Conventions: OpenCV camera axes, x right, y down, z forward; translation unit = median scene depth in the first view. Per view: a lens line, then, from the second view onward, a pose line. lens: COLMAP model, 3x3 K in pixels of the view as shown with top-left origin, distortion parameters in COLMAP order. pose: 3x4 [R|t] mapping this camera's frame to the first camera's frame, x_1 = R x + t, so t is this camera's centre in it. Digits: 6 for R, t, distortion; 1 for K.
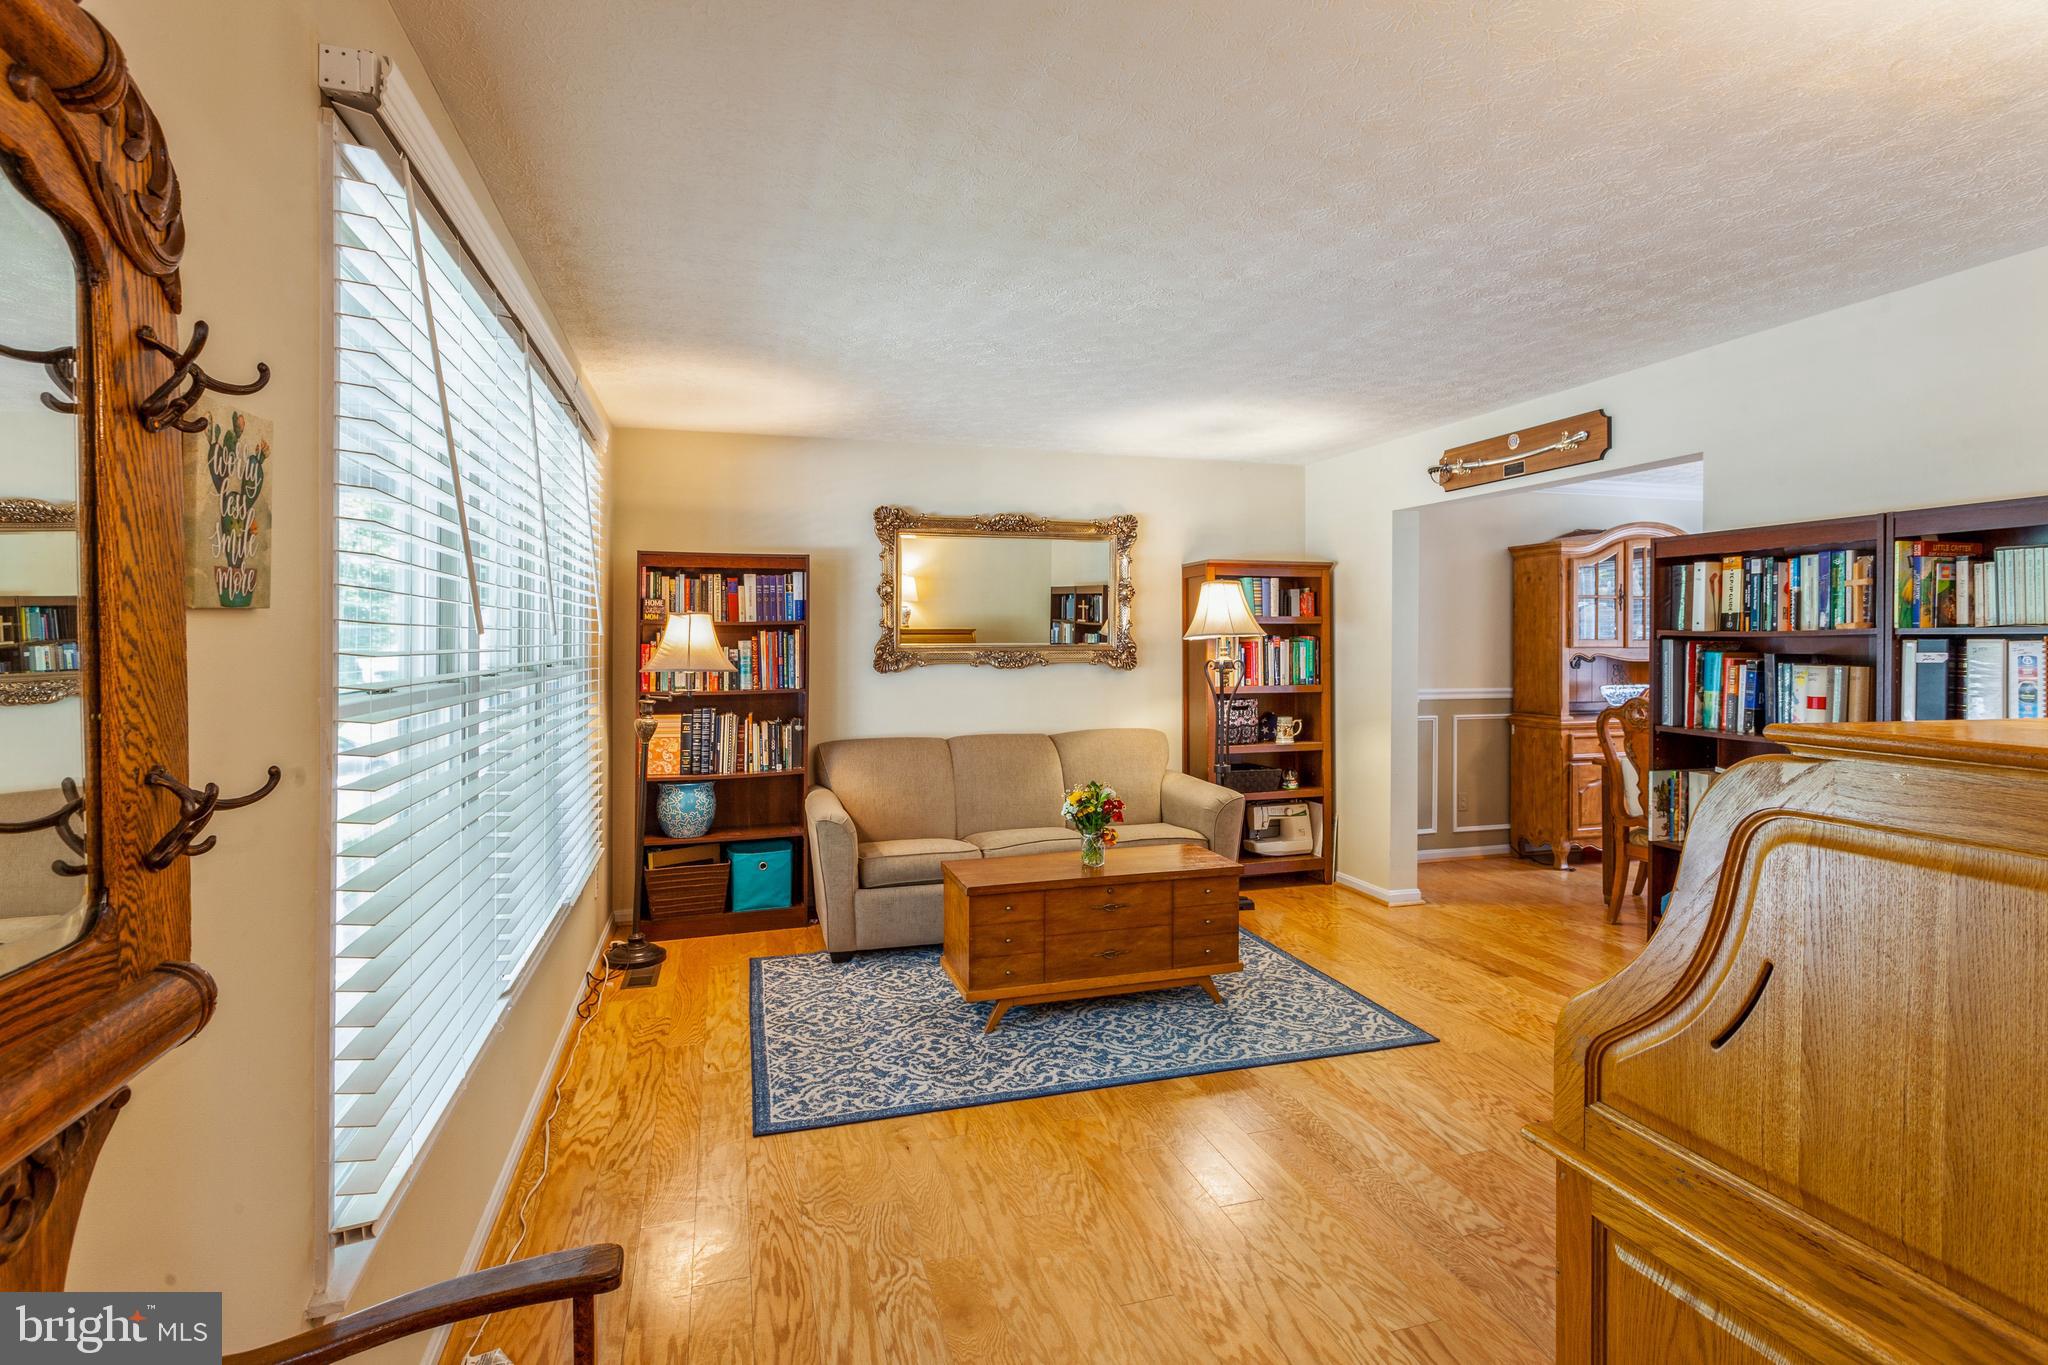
lens RADIAL K [[990.9, 0, 1016.4], [0, 990.9, 636.4], [0, 0, 1]] dist [-0.000287, 0.000401]
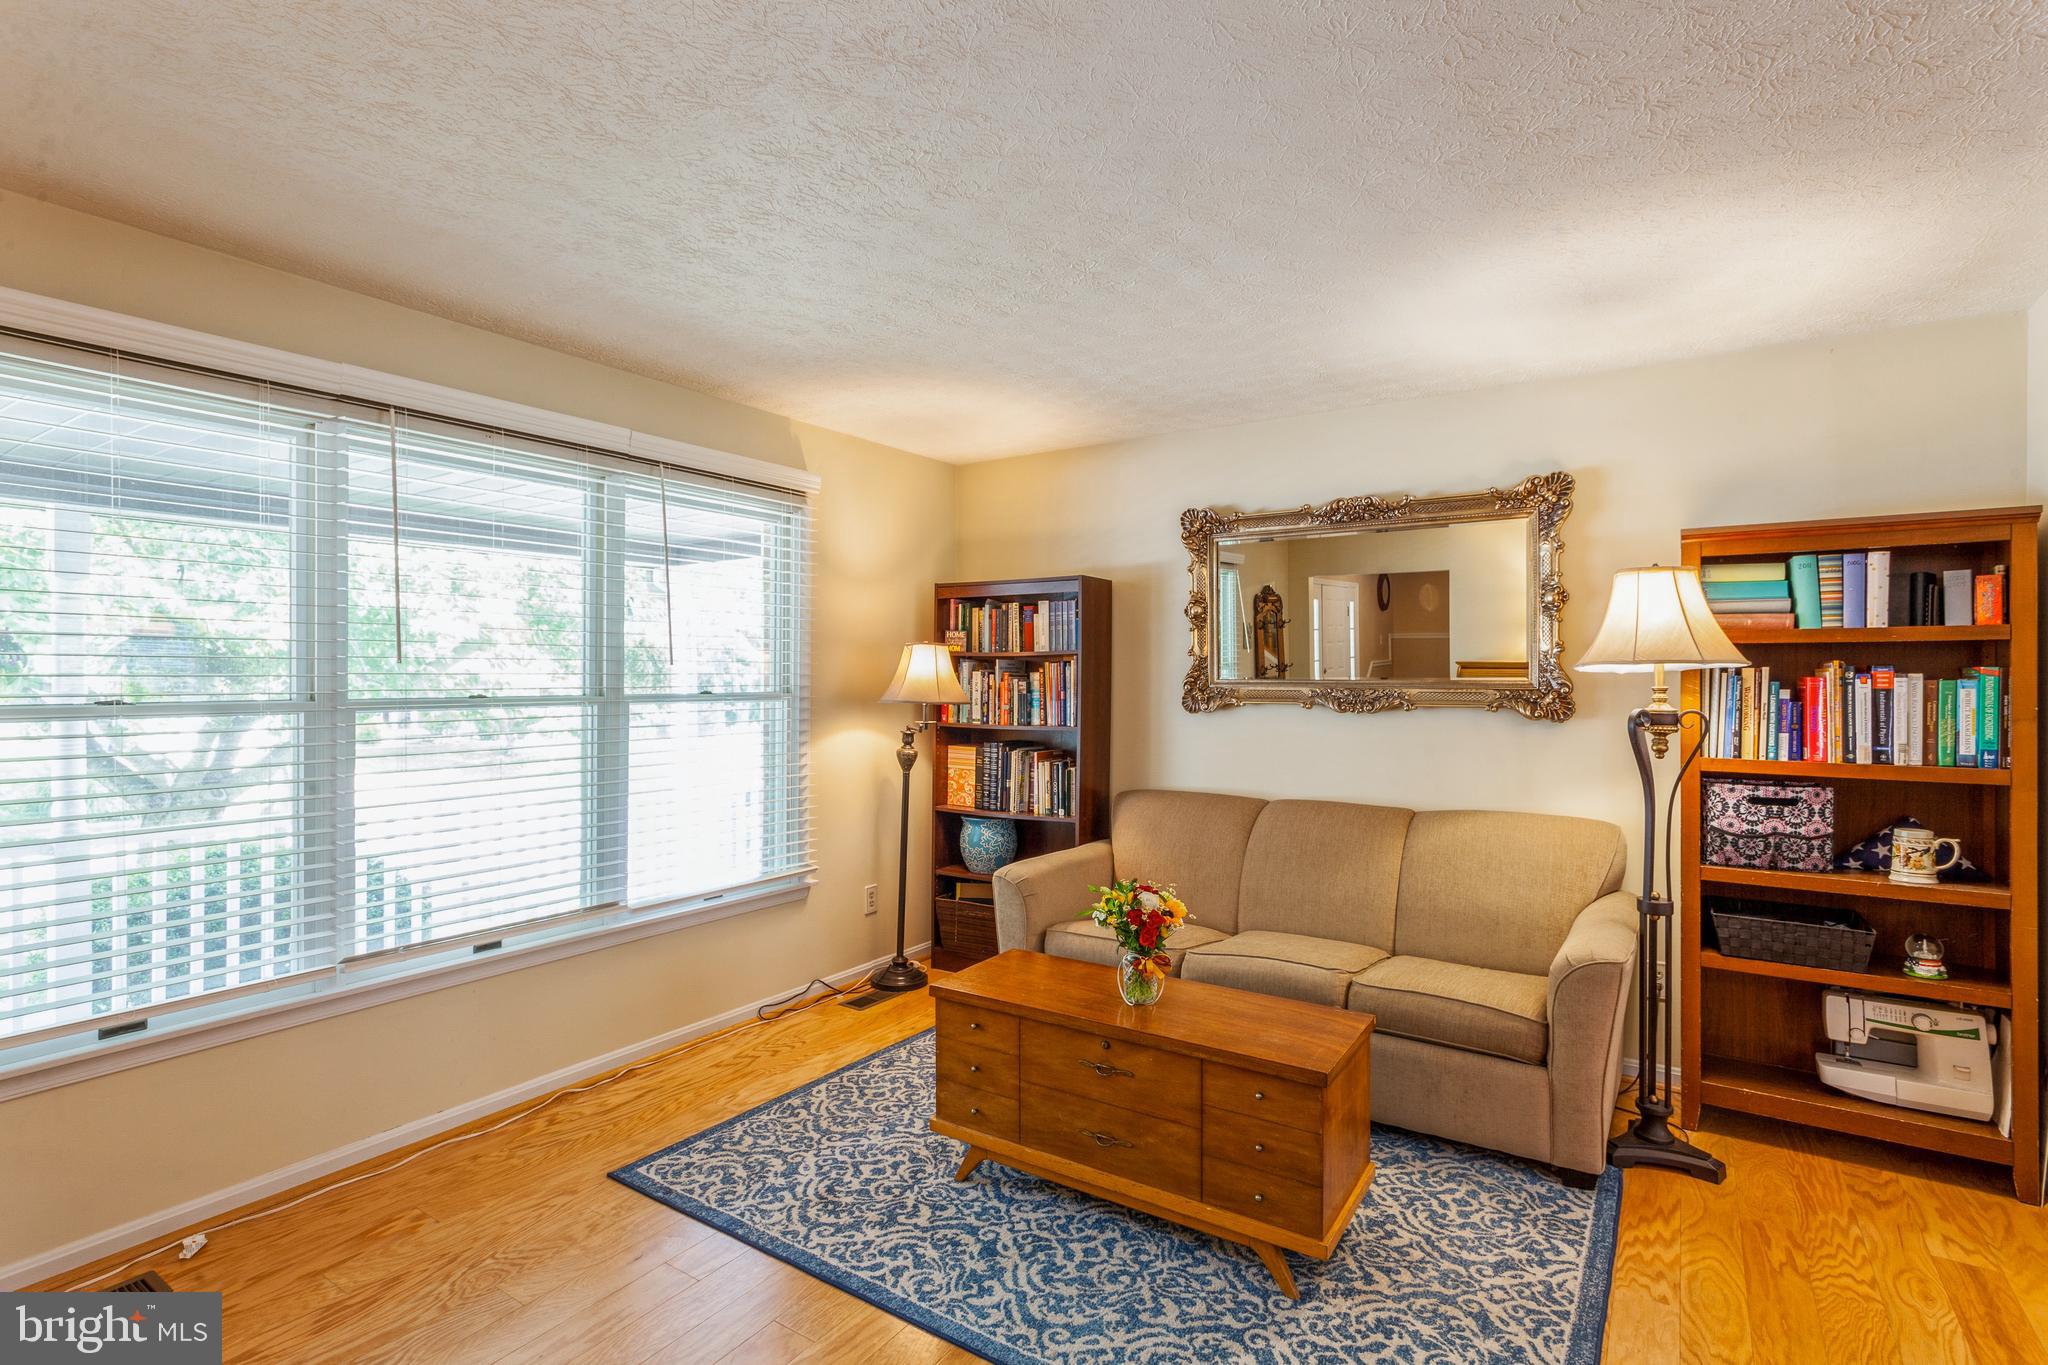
lens RADIAL K [[975.4, 0, 1024.0], [0, 975.4, 682.5], [0, 0, 1]] dist [0.001045, 0.000358]
pose [[0.641537, 0.008653, -0.767043, 0.520717], [-0.003235, 0.999958, 0.008574, 0.007245], [0.767085, -0.003019, 0.641538, 0.499581]]
